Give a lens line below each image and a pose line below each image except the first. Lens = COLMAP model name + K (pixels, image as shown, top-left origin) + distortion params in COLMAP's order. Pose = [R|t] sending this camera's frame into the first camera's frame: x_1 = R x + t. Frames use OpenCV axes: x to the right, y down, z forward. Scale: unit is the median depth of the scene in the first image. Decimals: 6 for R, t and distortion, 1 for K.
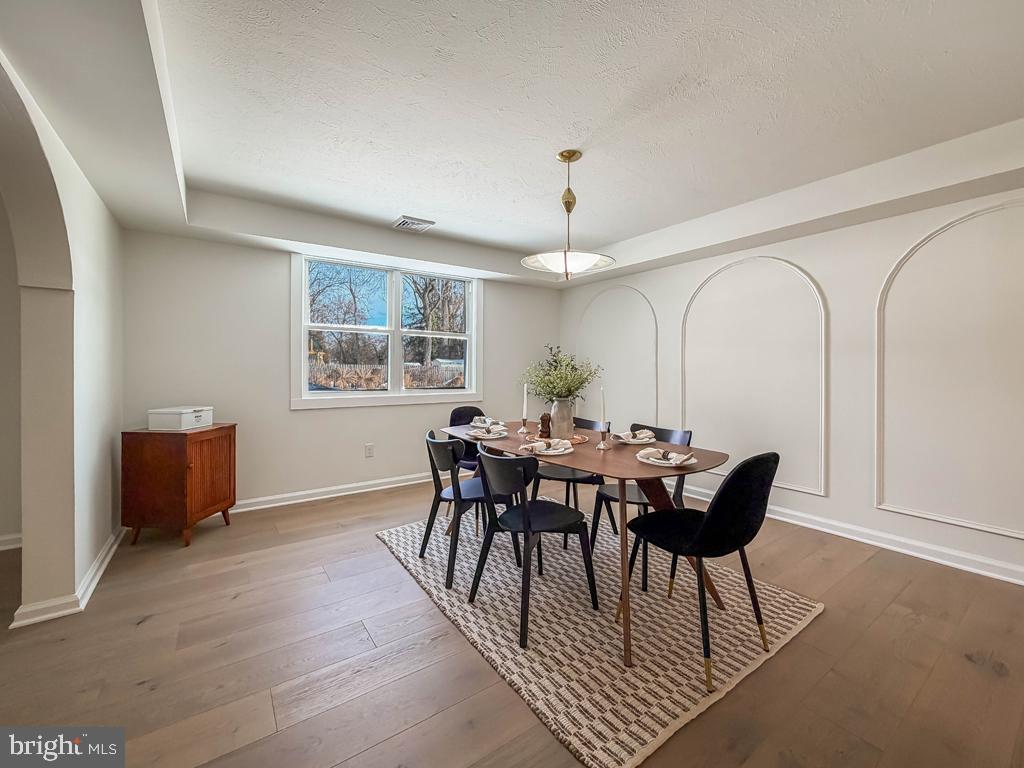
lens RADIAL K [[421.3, 0, 505.4], [0, 421.3, 366.8], [0, 0, 1]] dist [0.001753, 0.000142]
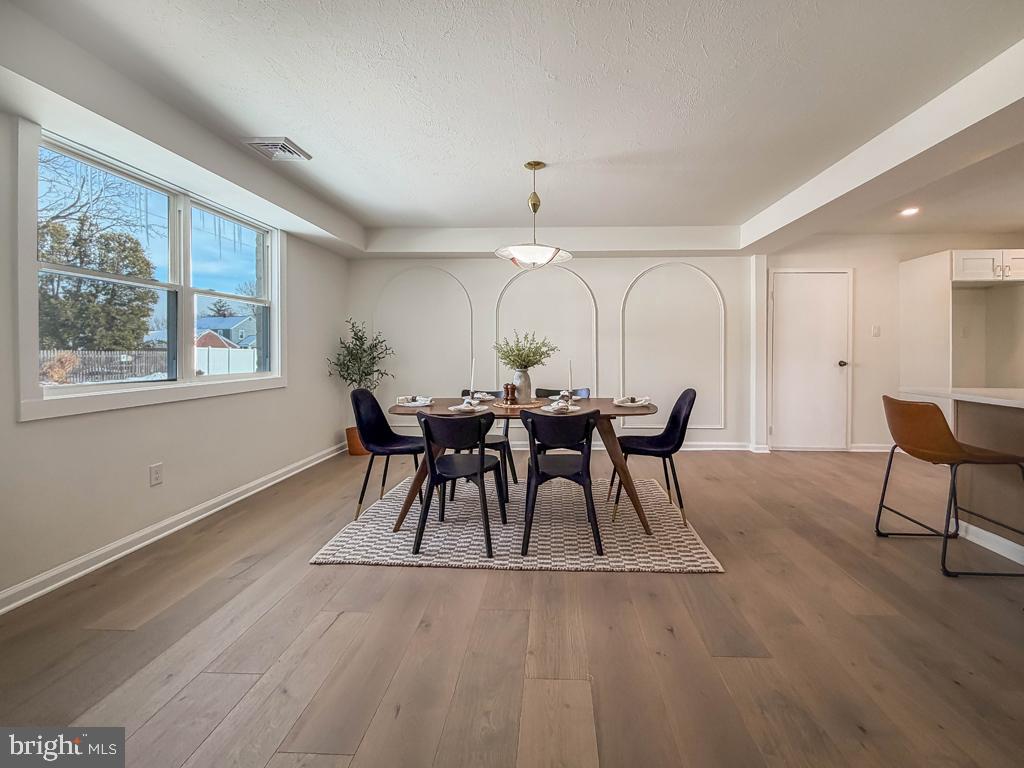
lens RADIAL K [[439.3, 0, 542.6], [0, 439.3, 352.9], [0, 0, 1]] dist [-0.000489, -0.000093]
pose [[0.593138, -0.009286, 0.805047, -0.783606], [-0.000882, 0.999925, 0.012183, 0.012807], [-0.805100, -0.007937, 0.593086, 0.230577]]
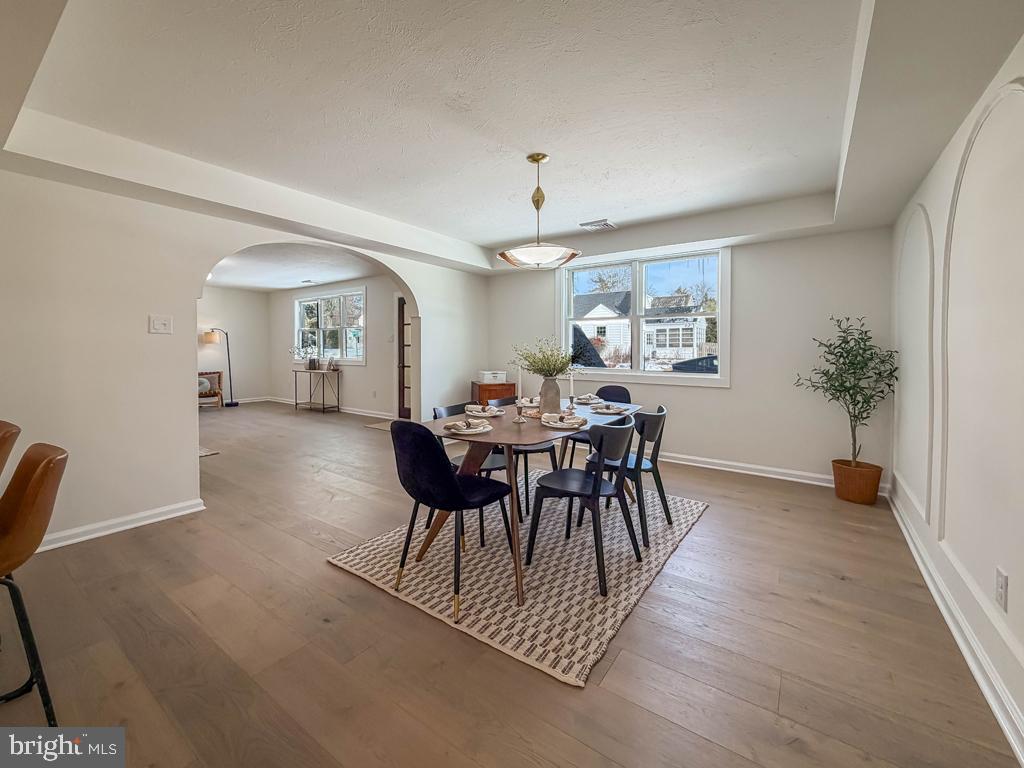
lens RADIAL K [[419.9, 0, 512.4], [0, 419.9, 355.4], [0, 0, 1]] dist [-0.001031, -0.000081]
pose [[0.342747, 0.014618, -0.939314, 1.083316], [0.002248, 0.999863, 0.016380, -0.000912], [0.939425, -0.007726, 0.342667, 0.519718]]
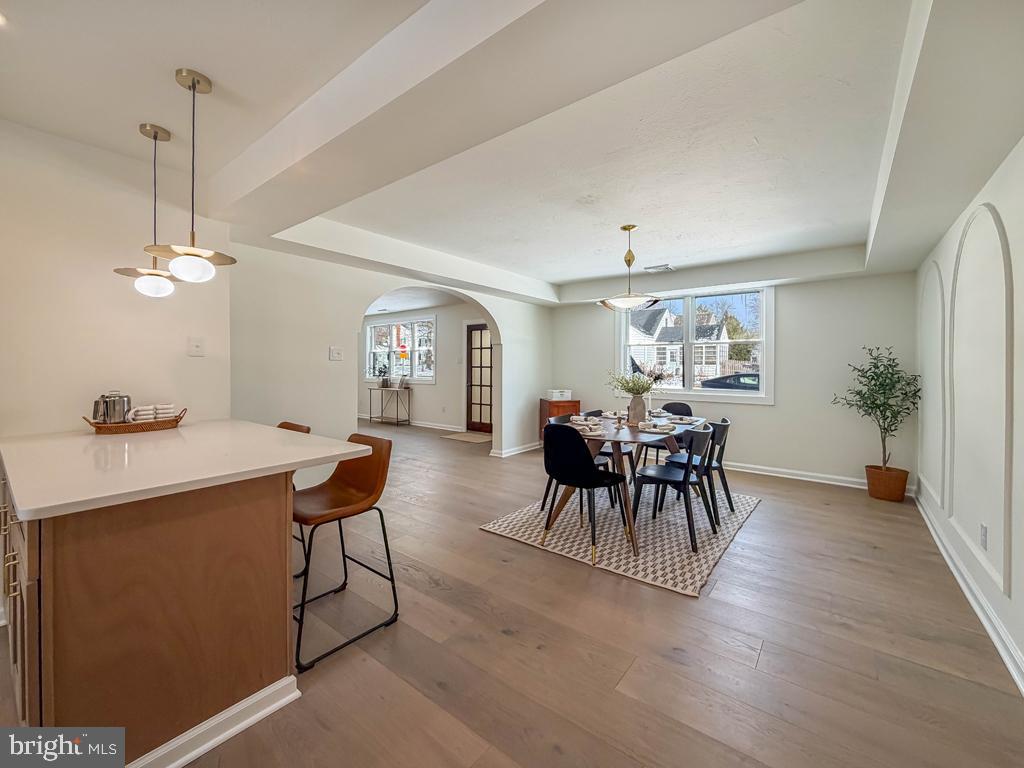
lens RADIAL K [[415.8, 0, 510.3], [0, 415.8, 368.1], [0, 0, 1]] dist [-0.000933, -0.000276]
pose [[0.291668, 0.002469, -0.956516, 1.296769], [0.000250, 0.999996, 0.002658, -0.020065], [0.956520, -0.001014, 0.291667, 0.182458]]
